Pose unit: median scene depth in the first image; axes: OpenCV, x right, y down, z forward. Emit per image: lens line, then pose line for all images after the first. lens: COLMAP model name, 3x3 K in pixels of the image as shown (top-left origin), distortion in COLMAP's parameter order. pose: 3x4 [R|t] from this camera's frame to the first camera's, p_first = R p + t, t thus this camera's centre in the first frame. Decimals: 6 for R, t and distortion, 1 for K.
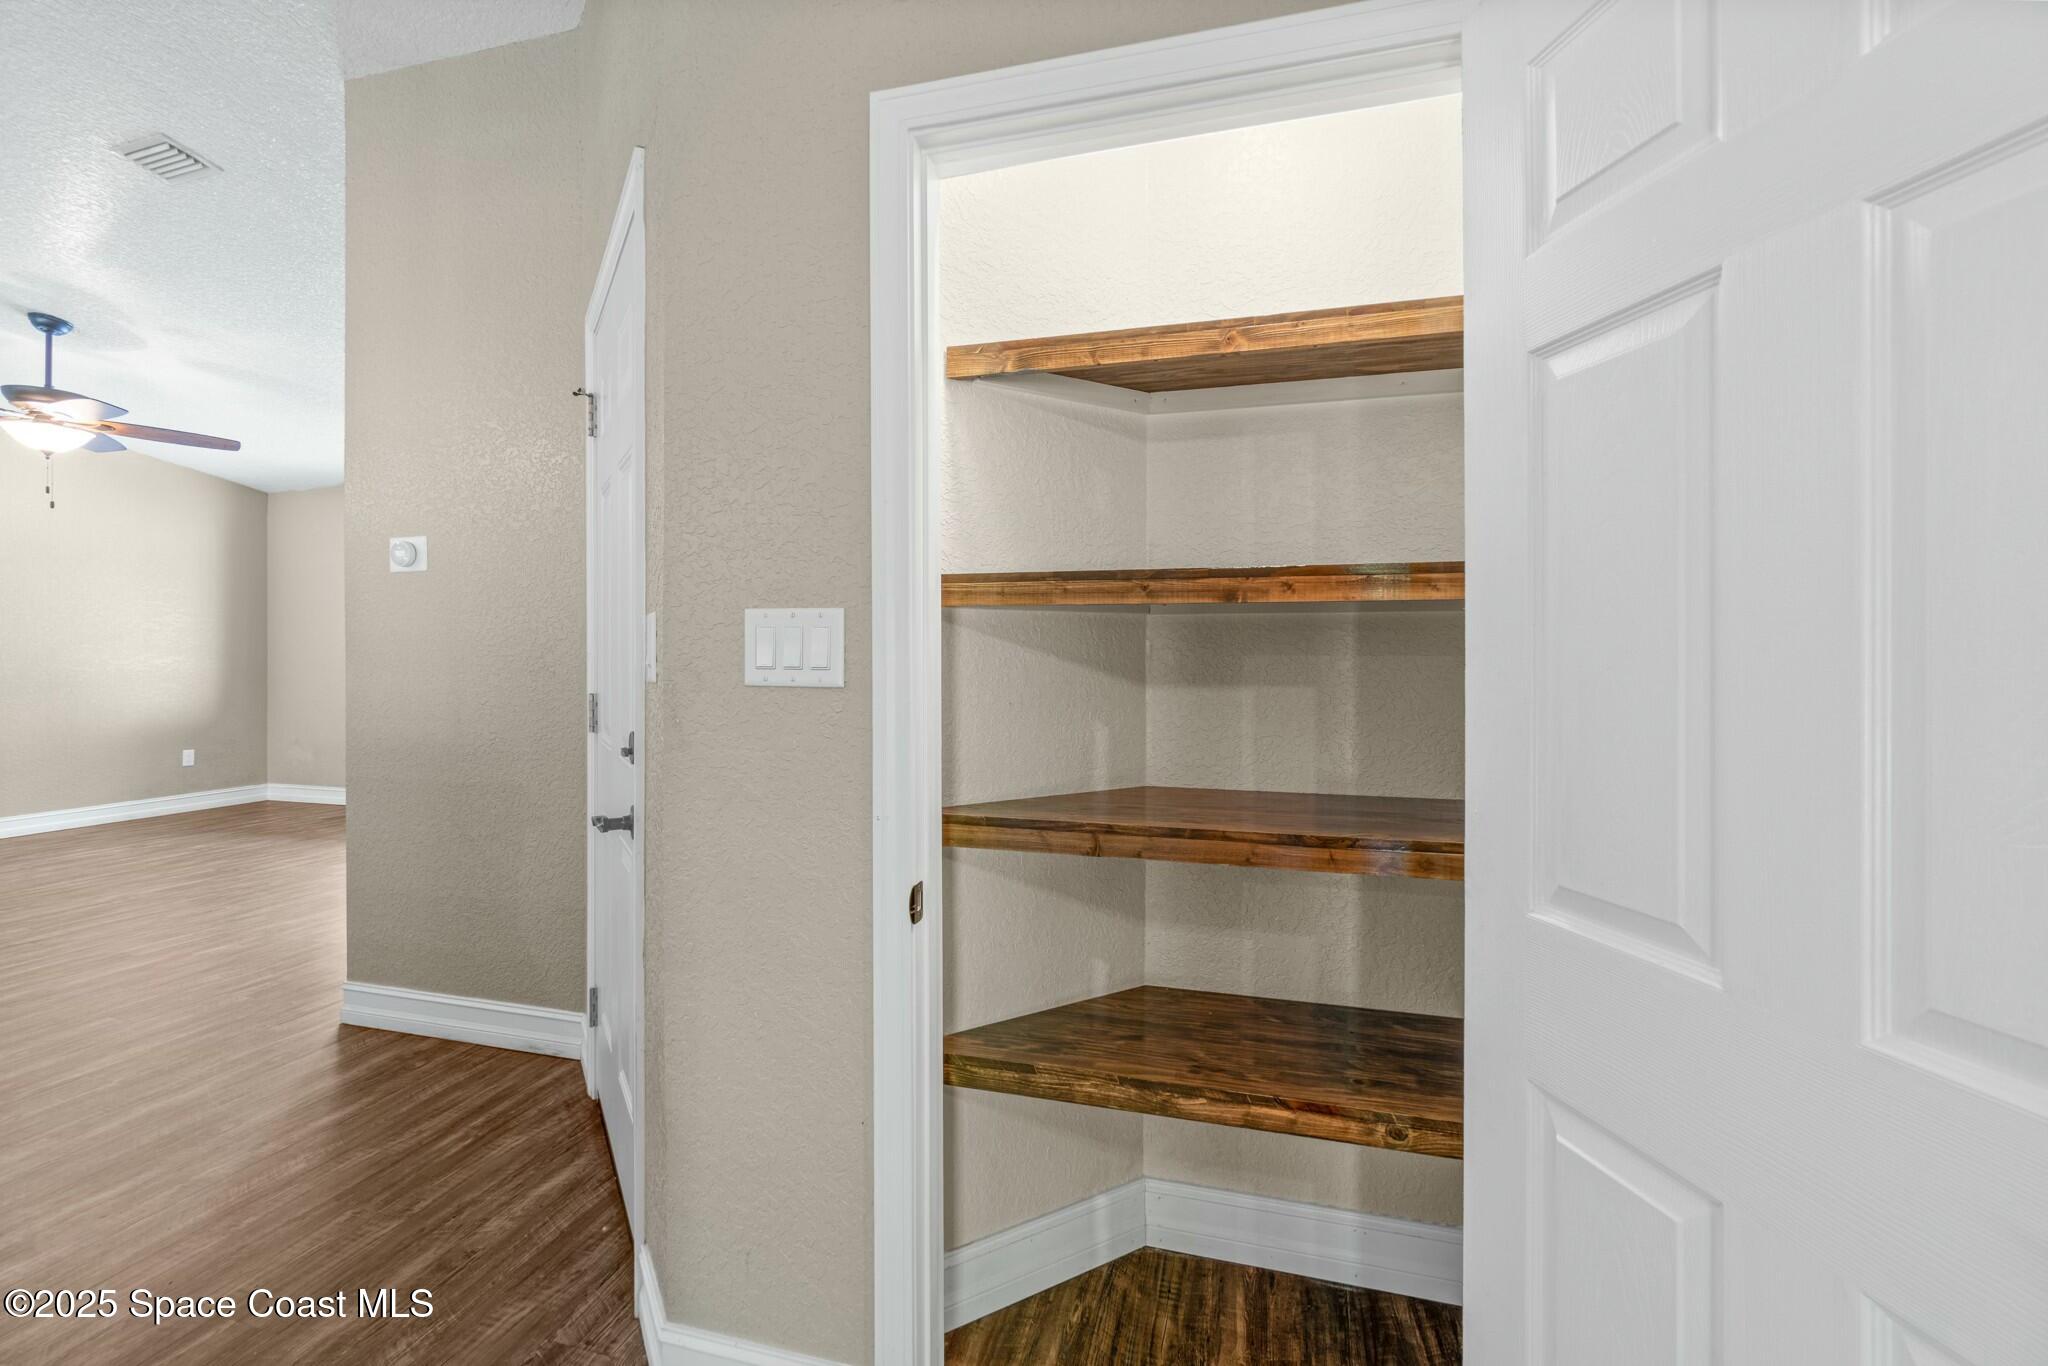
lens RADIAL K [[889.0, 0, 1001.5], [0, 889.0, 655.2], [0, 0, 1]] dist [0.001969, 0.001474]
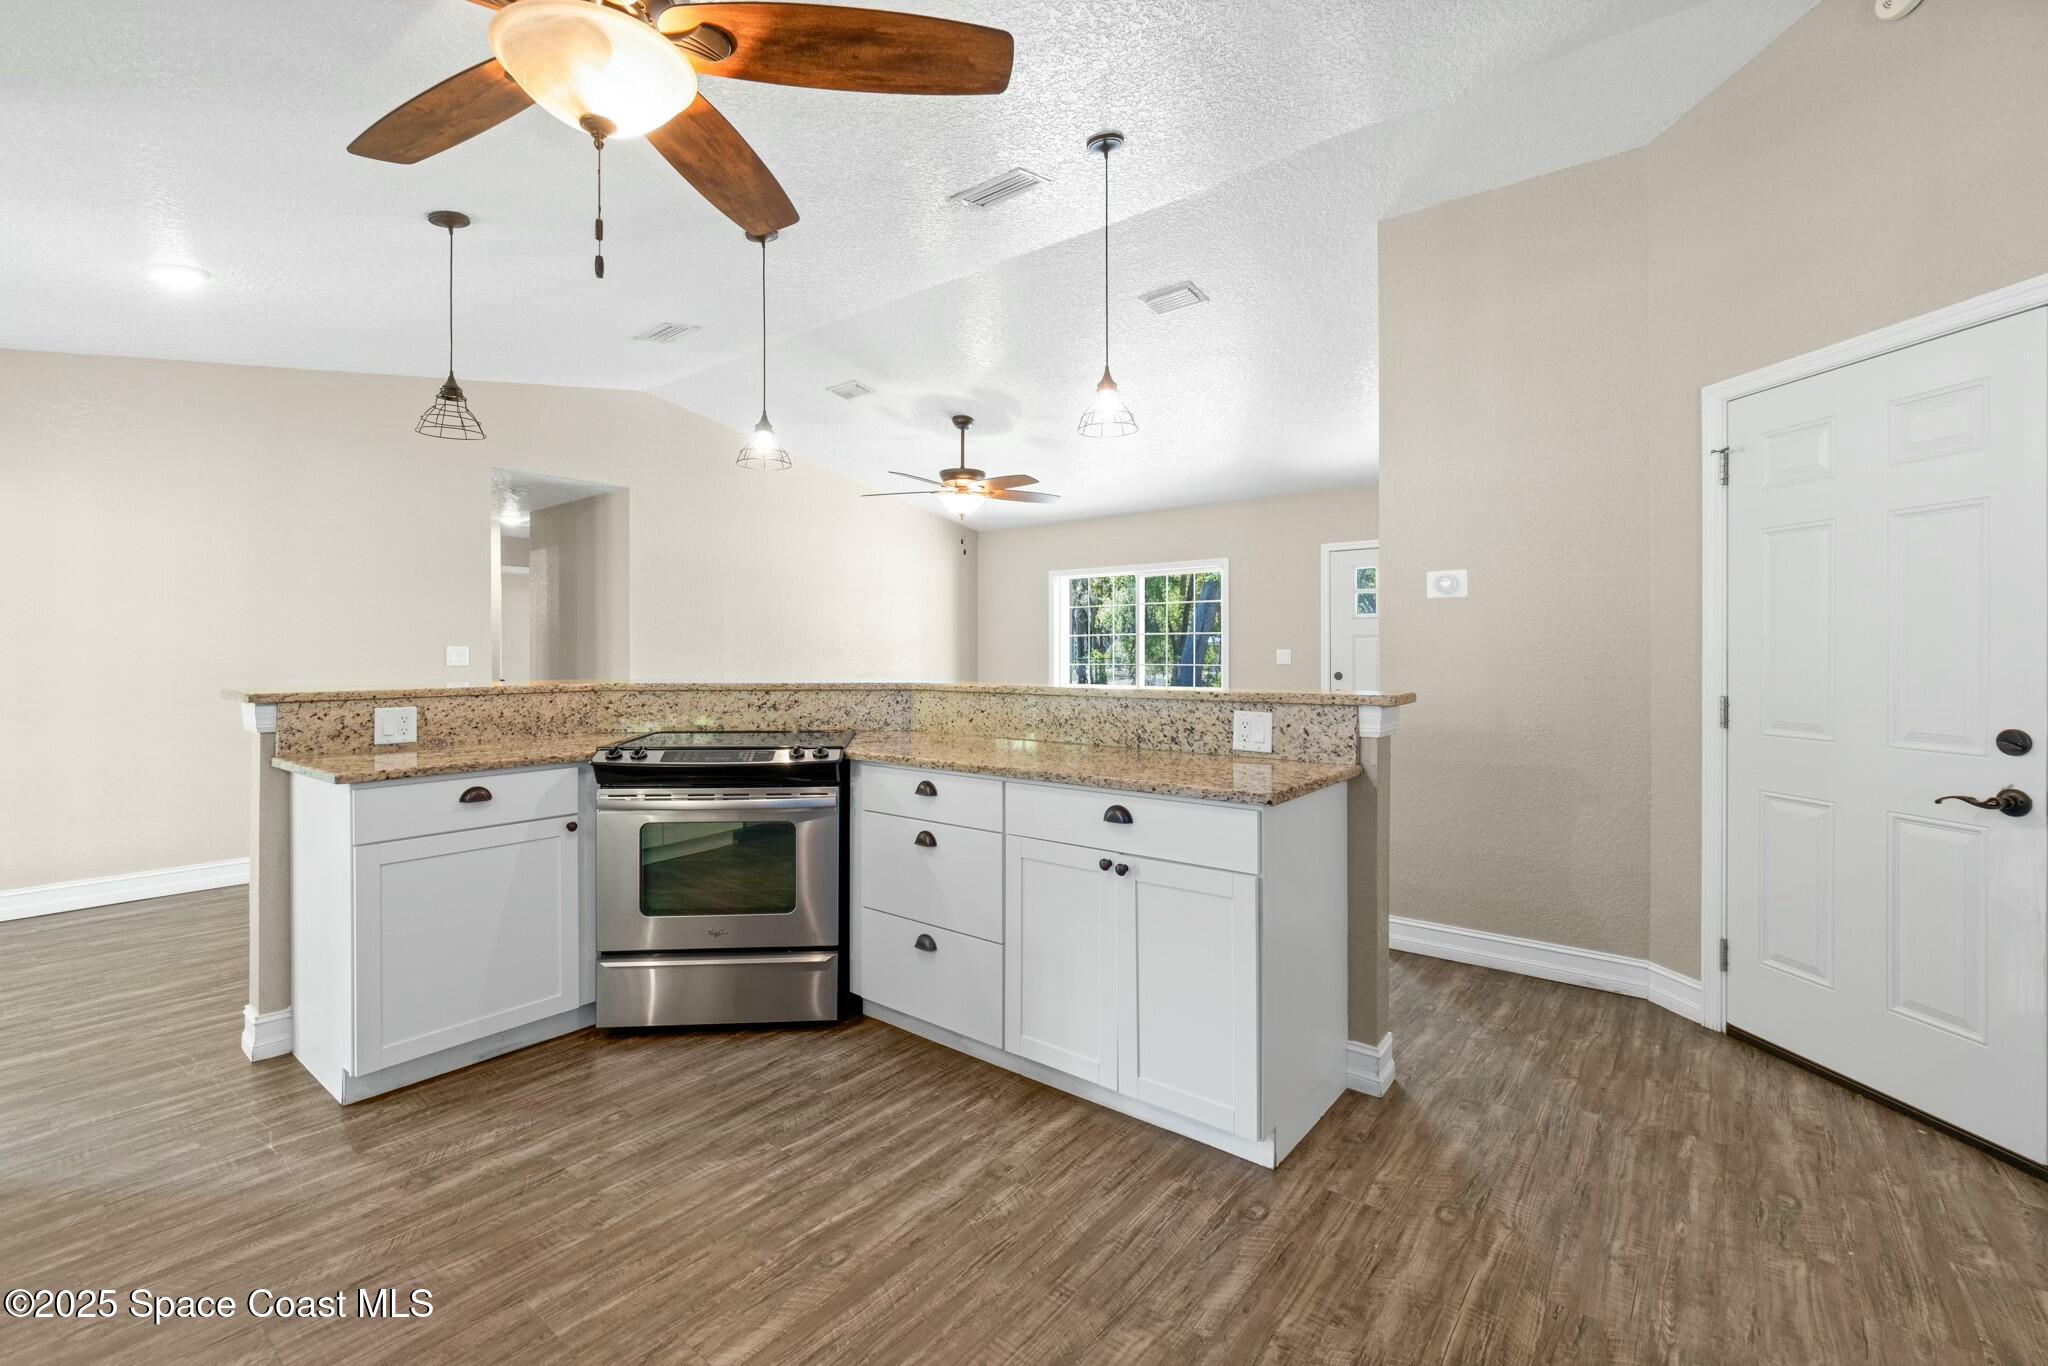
lens RADIAL K [[889.0, 0, 1001.5], [0, 889.0, 655.2], [0, 0, 1]] dist [0.001969, 0.001474]
pose [[0.924364, 0.003161, -0.381498, -0.774213], [-0.004334, 0.999988, -0.002214, -0.006182], [0.381487, 0.003700, 0.924367, -0.426646]]
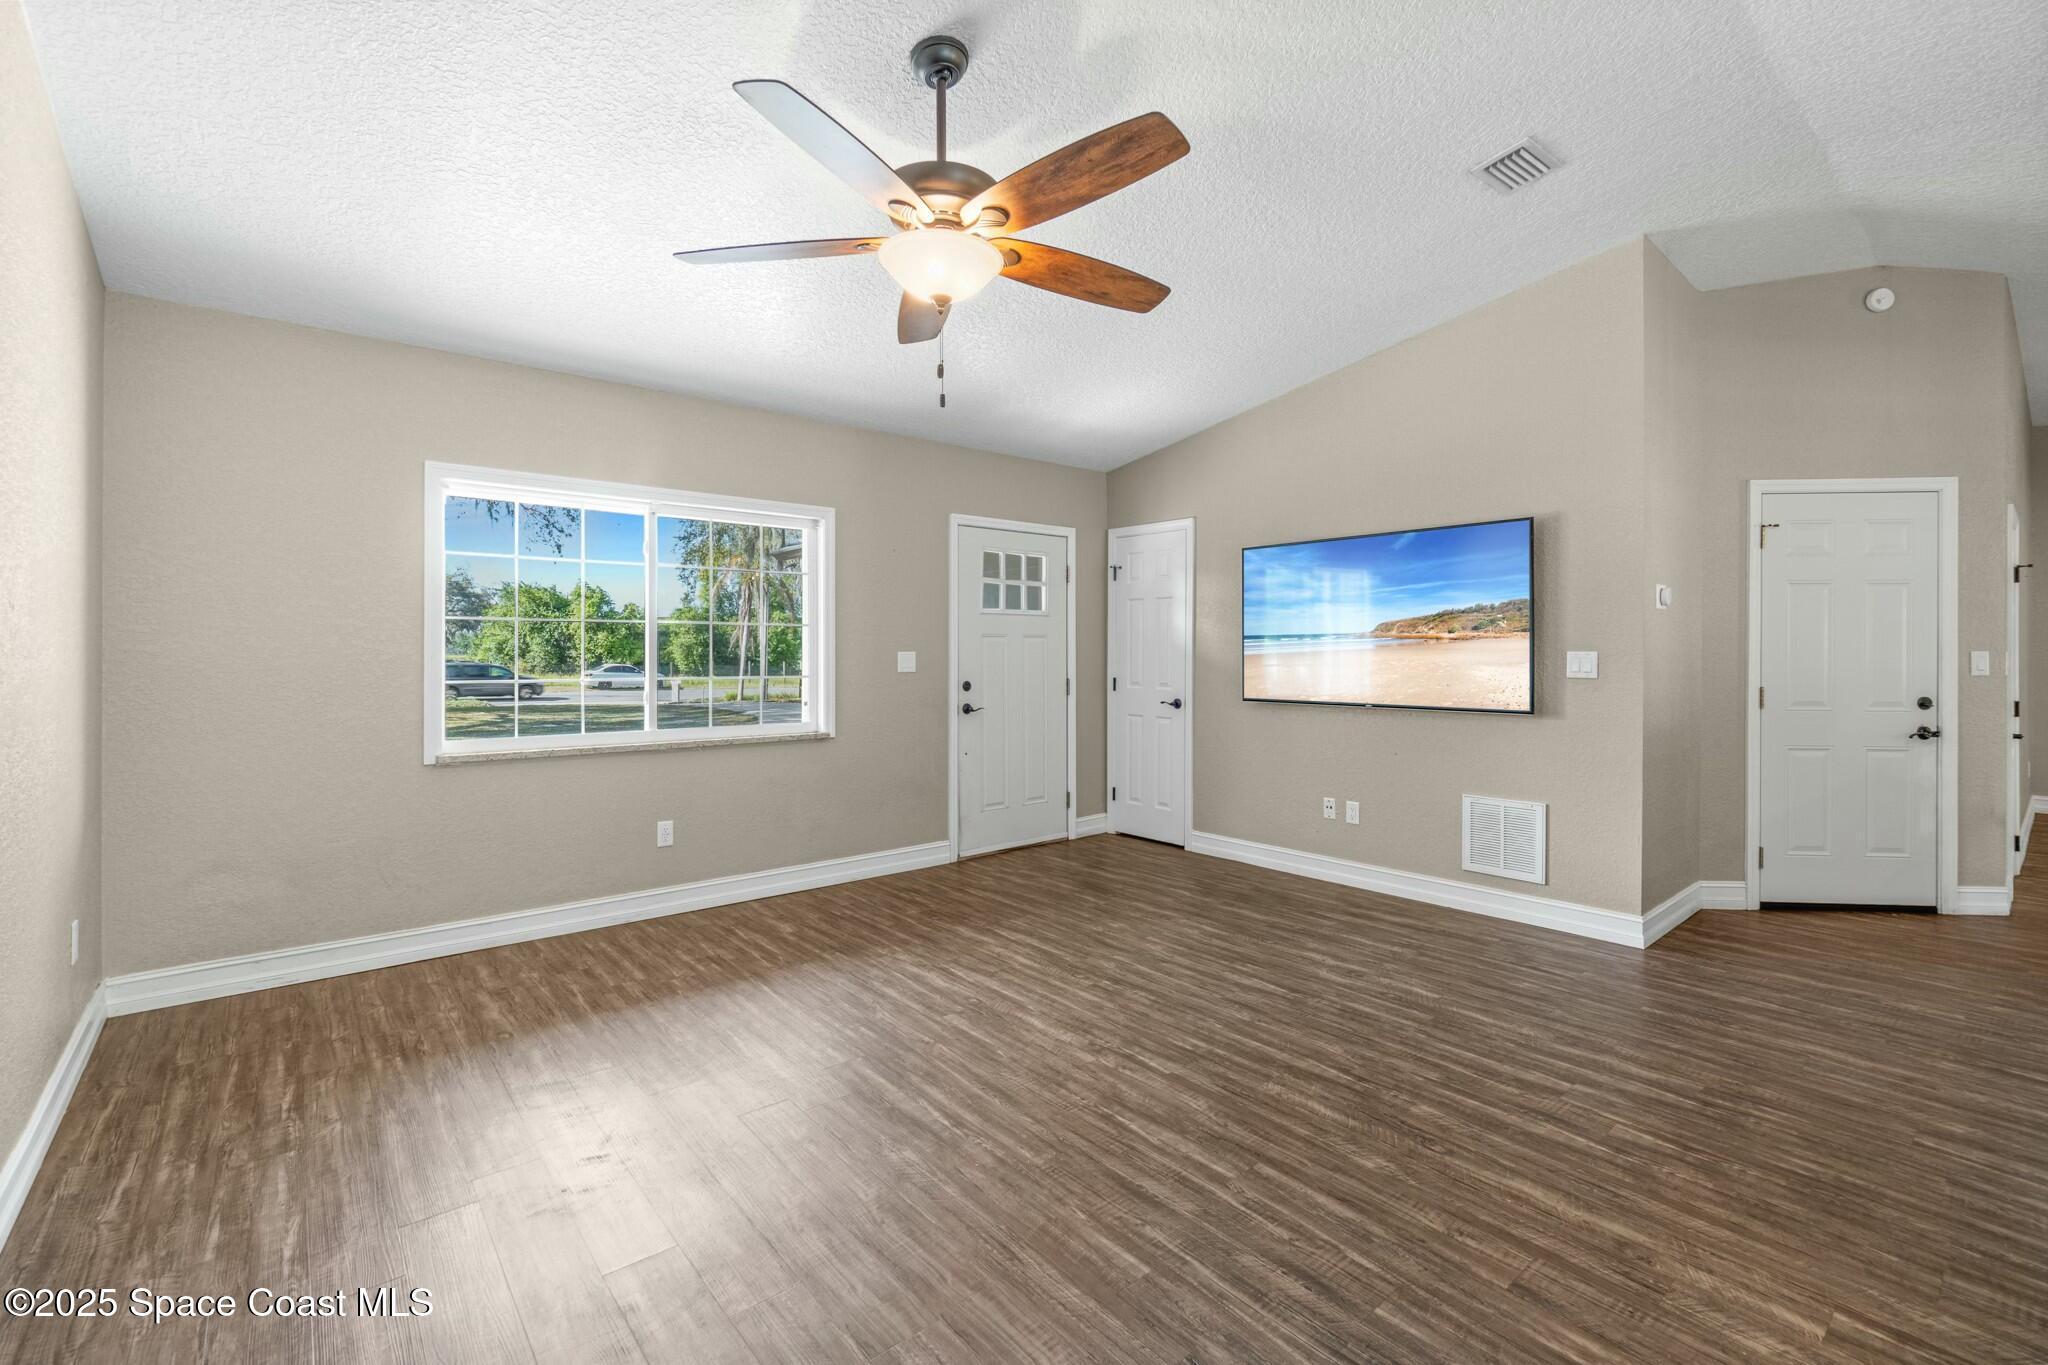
lens RADIAL K [[889.0, 0, 1001.5], [0, 889.0, 654.7], [0, 0, 1]] dist [0.001969, 0.001474]
pose [[0.546382, 0.000962, 0.837536, -2.434419], [0.001943, 0.999995, -0.002416, -0.020623], [-0.837534, 0.002947, 0.546377, 1.102095]]
